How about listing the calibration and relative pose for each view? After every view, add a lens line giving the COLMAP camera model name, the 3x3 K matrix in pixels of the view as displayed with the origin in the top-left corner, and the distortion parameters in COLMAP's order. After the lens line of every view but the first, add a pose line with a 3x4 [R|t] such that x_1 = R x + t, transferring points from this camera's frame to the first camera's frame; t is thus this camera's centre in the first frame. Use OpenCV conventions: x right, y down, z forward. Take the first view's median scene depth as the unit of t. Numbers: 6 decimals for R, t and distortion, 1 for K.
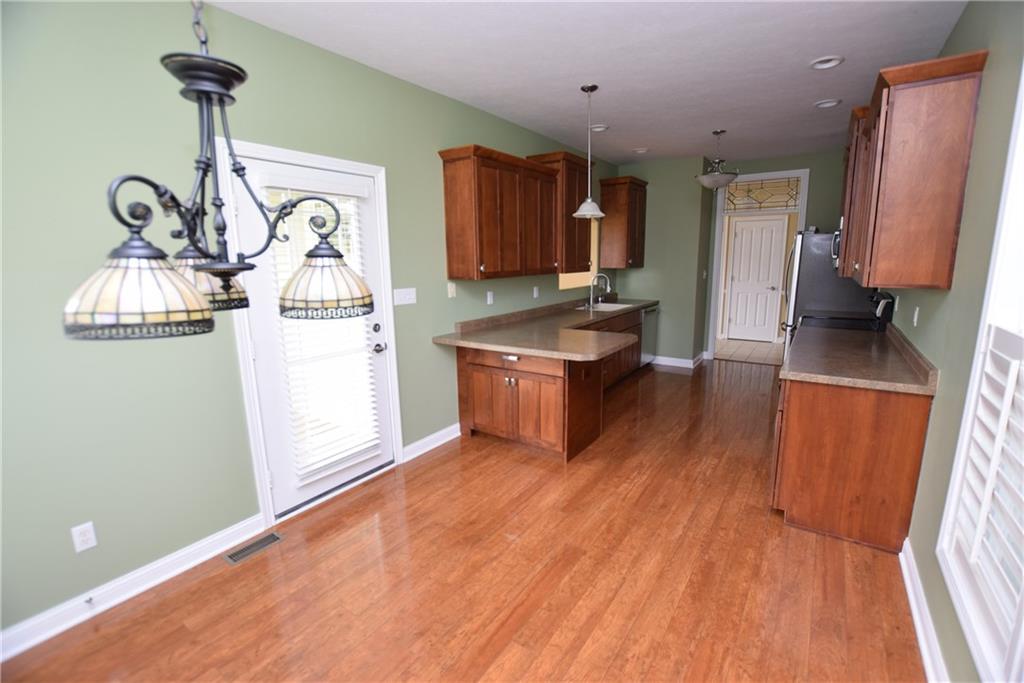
lens RADIAL K [[452.2, 0, 513.5], [0, 452.2, 342.6], [0, 0, 1]] dist [-0.030724, 0.003485]
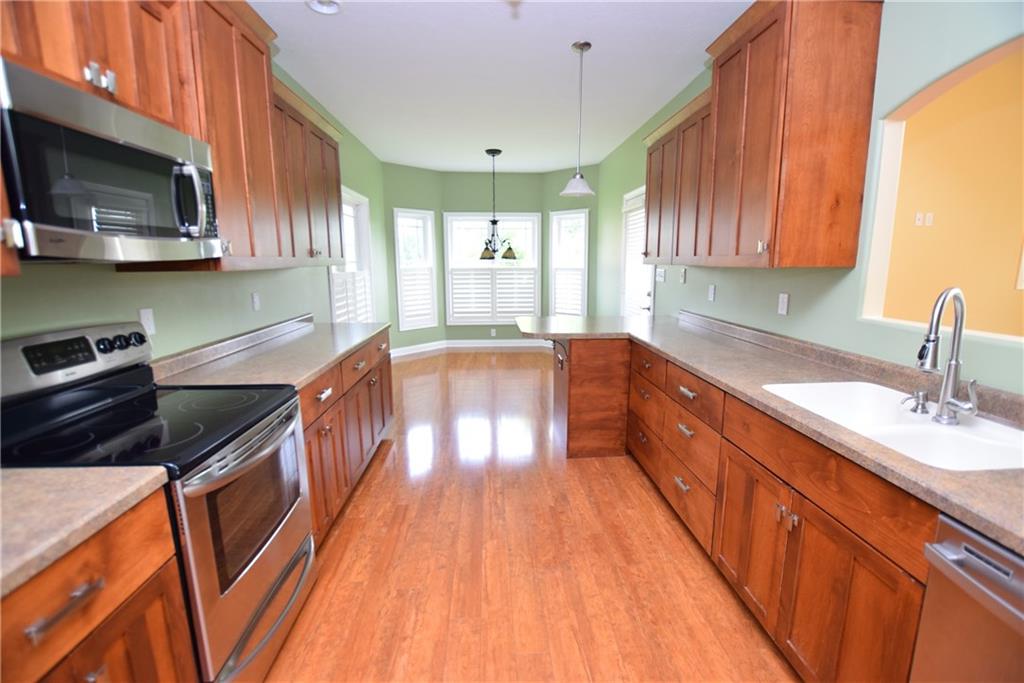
lens RADIAL K [[452.2, 0, 516.9], [0, 452.2, 341.2], [0, 0, 1]] dist [-0.030724, 0.003485]
pose [[-0.785804, 0.120758, -0.606573, 0.474720], [-0.100334, 0.942872, 0.317689, -0.160807], [0.610283, 0.310501, -0.728796, 0.949729]]
